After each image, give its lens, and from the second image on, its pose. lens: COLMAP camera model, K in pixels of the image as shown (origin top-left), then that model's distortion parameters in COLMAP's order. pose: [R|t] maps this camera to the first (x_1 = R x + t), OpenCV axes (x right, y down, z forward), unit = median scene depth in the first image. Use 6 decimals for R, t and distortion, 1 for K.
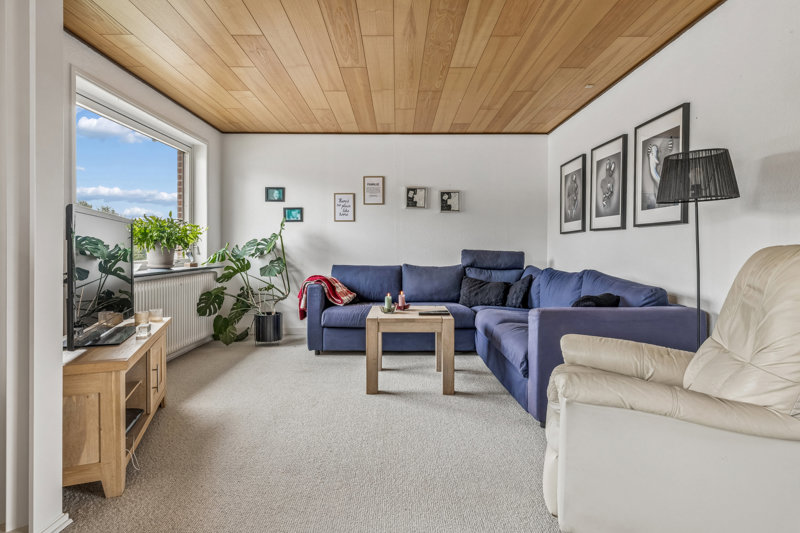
lens RADIAL K [[424.3, 0, 399.8], [0, 424.3, 253.3], [0, 0, 1]] dist [0.003241, -0.001340]
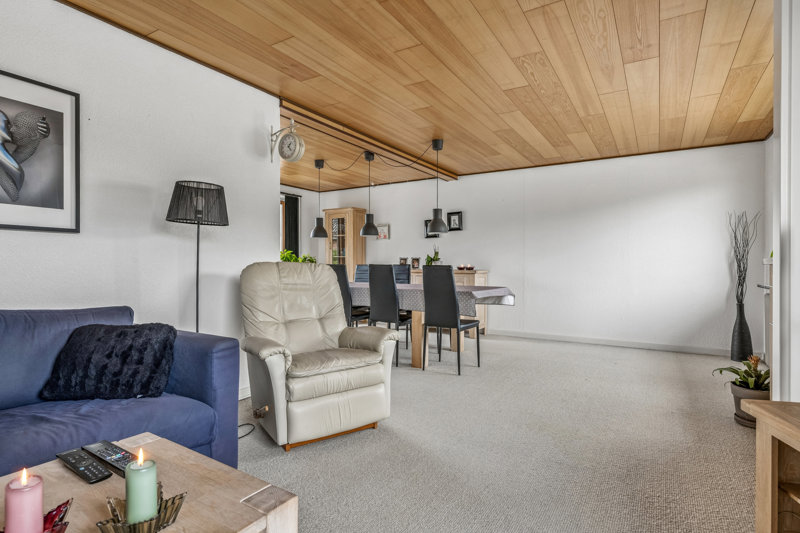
lens RADIAL K [[424.3, 0, 395.1], [0, 424.3, 264.2], [0, 0, 1]] dist [0.003241, -0.001340]
pose [[-0.831995, -0.003705, 0.554771, -0.254592], [-0.002407, 0.999992, 0.003068, -0.007716], [-0.554779, 0.001217, -0.831997, 0.994635]]
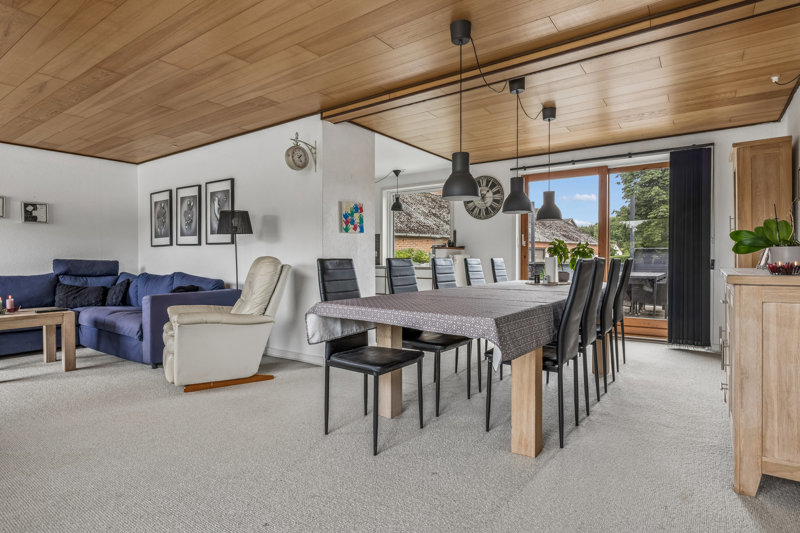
lens RADIAL K [[424.3, 0, 396.3], [0, 424.3, 263.5], [0, 0, 1]] dist [0.003241, -0.001340]
pose [[0.602641, -0.013705, 0.797895, -0.267848], [0.011832, 0.999896, 0.008237, 0.005077], [-0.797925, 0.004477, 0.602741, -0.487853]]
